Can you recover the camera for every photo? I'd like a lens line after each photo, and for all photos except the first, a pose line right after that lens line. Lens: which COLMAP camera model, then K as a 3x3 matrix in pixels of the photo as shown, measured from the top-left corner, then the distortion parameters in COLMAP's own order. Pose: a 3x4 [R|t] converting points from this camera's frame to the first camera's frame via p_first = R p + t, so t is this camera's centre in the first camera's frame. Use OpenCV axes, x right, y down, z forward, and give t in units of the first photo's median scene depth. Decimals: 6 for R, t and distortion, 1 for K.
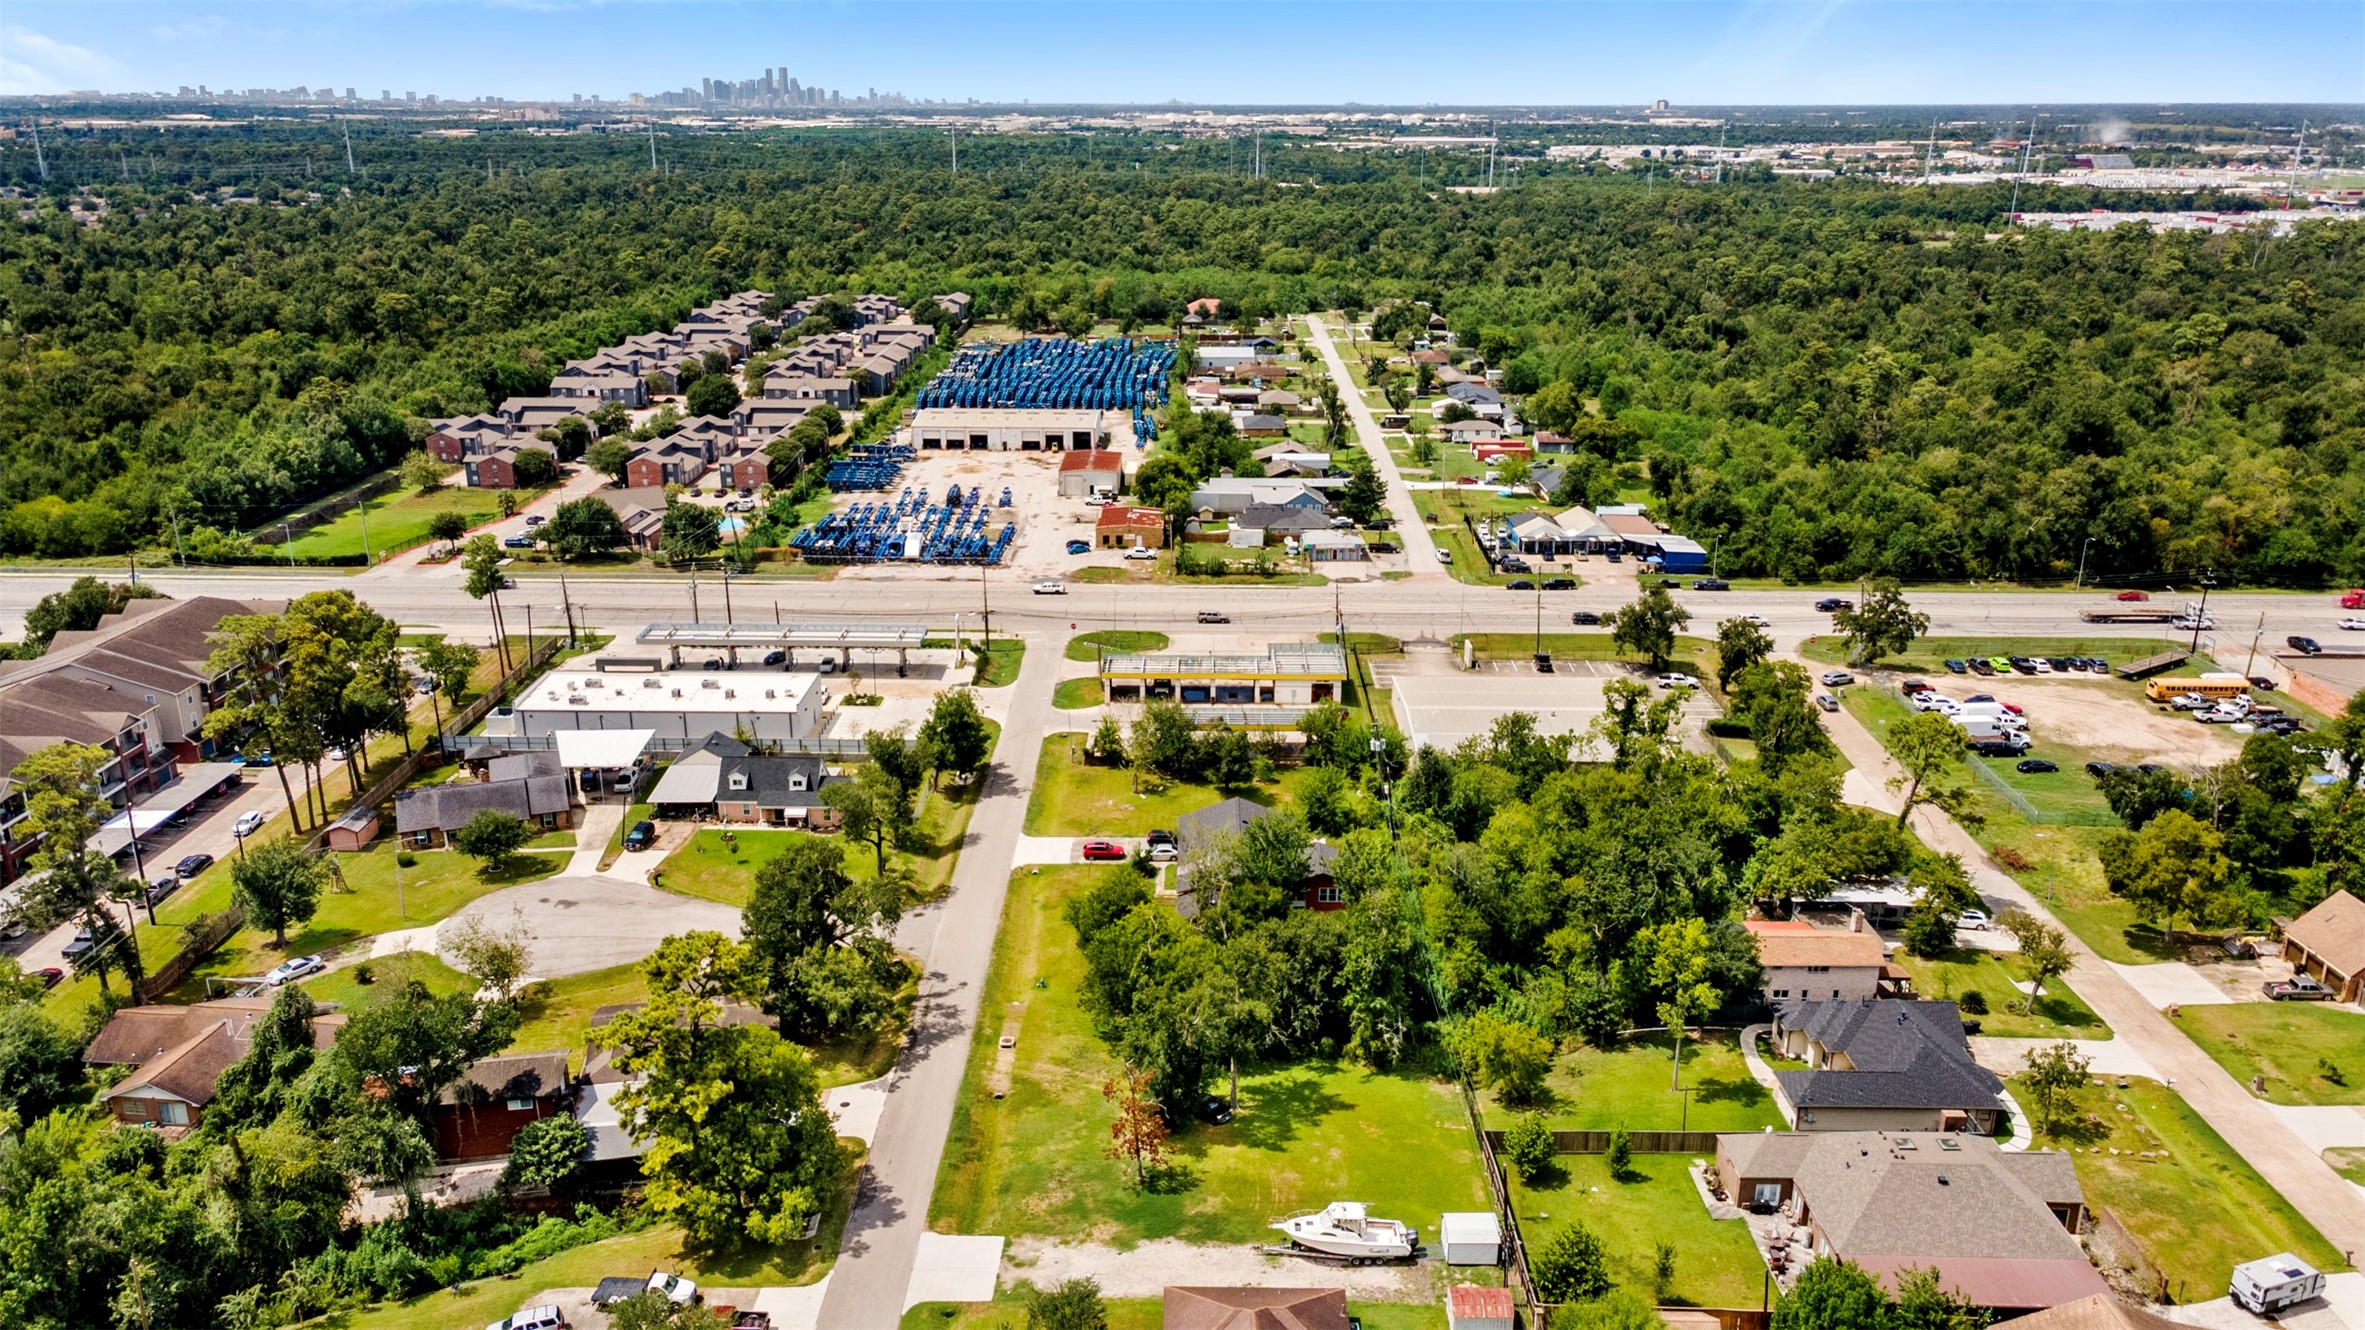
lens RADIAL K [[1744.5, 0, 1176.4], [0, 1744.5, 647.4], [0, 0, 1]] dist [0.016163, 0.044834]
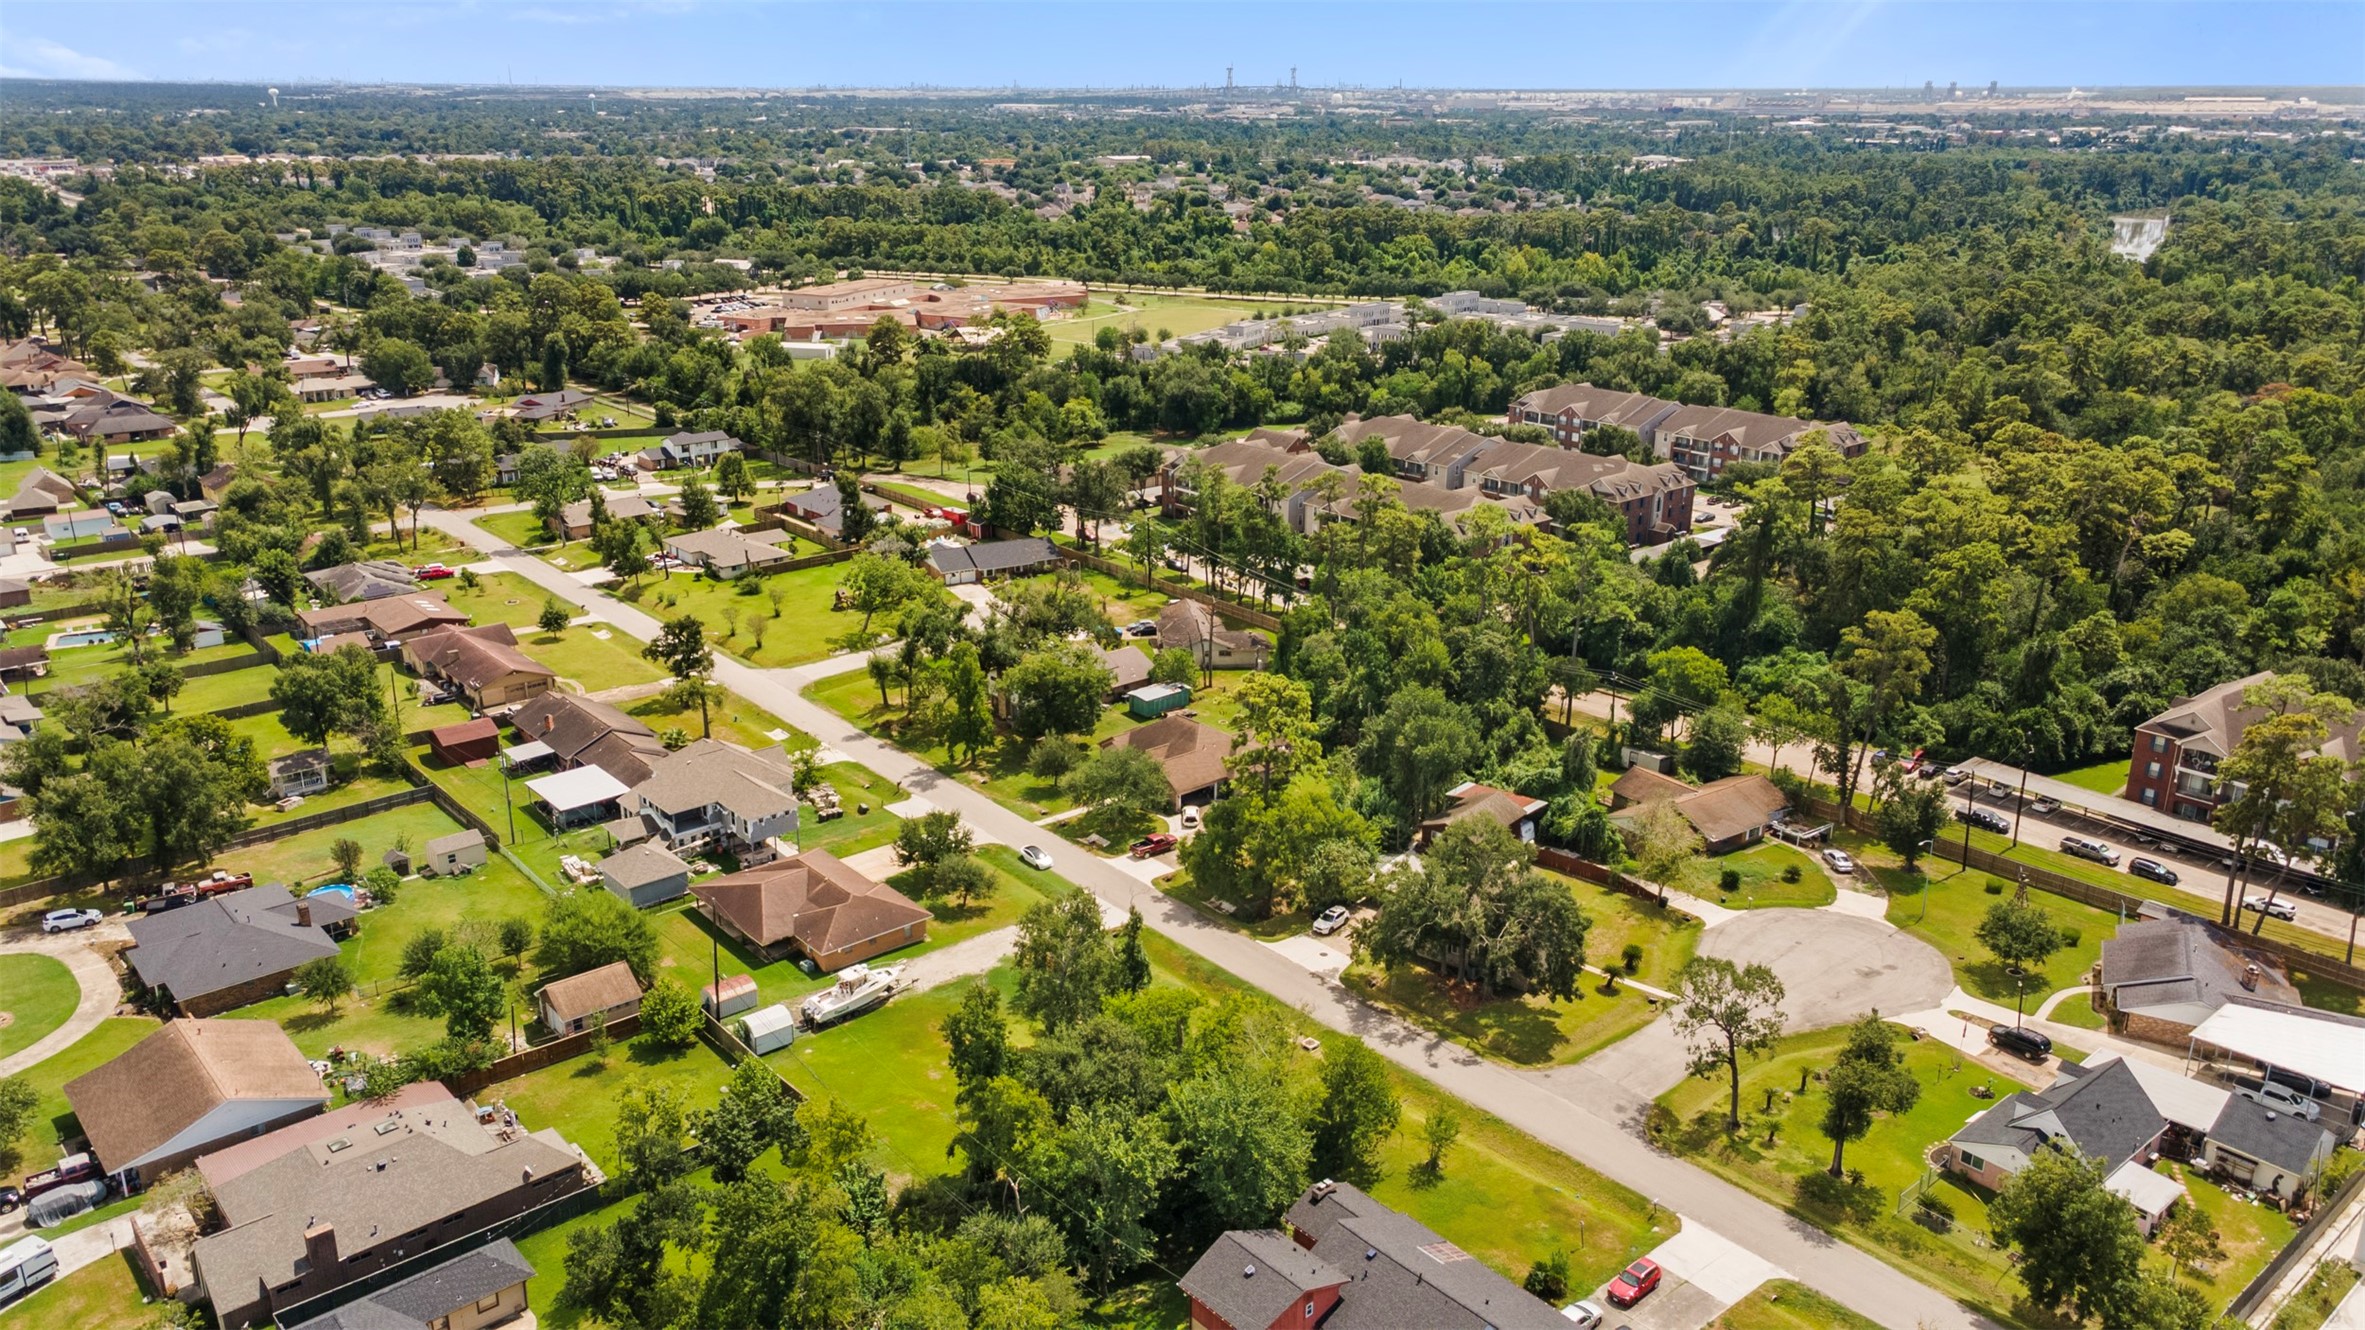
lens RADIAL K [[1744.5, 0, 1168.3], [0, 1744.5, 656.7], [0, 0, 1]] dist [0.016163, 0.044834]
pose [[-0.752364, 0.202651, -0.626802, 0.398021], [-0.201511, 0.835093, 0.511872, -0.329742], [0.627170, 0.511421, -0.587458, 1.052293]]
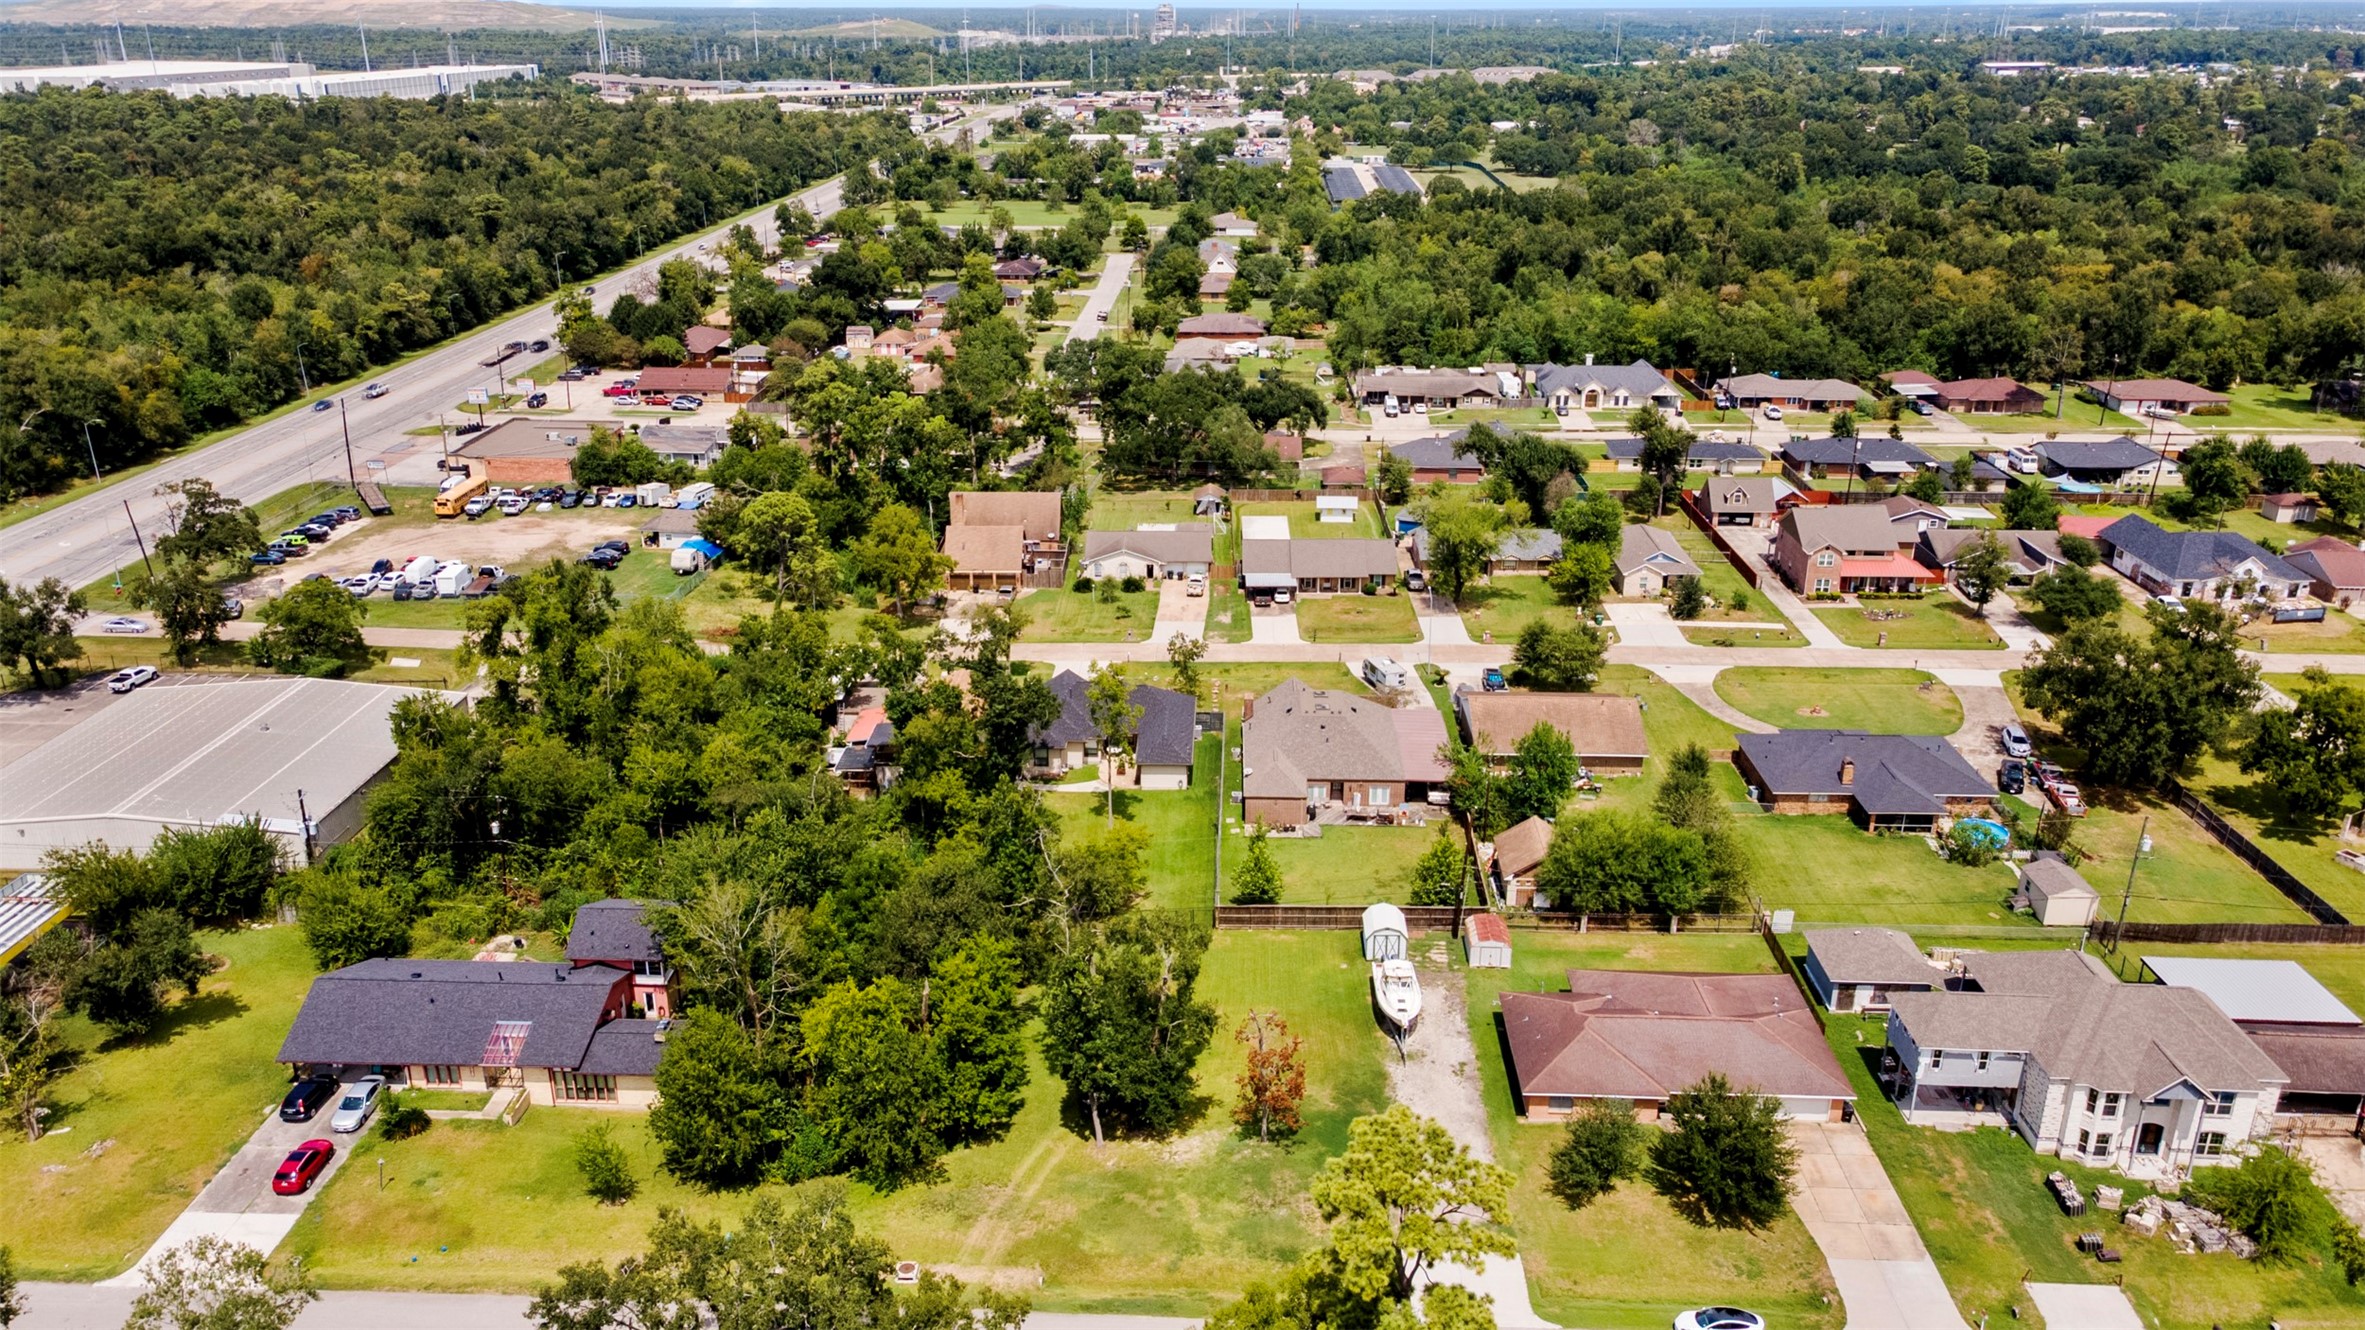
lens RADIAL K [[1744.5, 0, 1175.4], [0, 1744.5, 666.5], [0, 0, 1]] dist [0.016163, 0.044834]
pose [[0.028344, -0.356247, 0.933962, -0.459015], [0.298267, 0.894788, 0.332253, -0.117780], [-0.954062, 0.269152, 0.131619, 0.564913]]
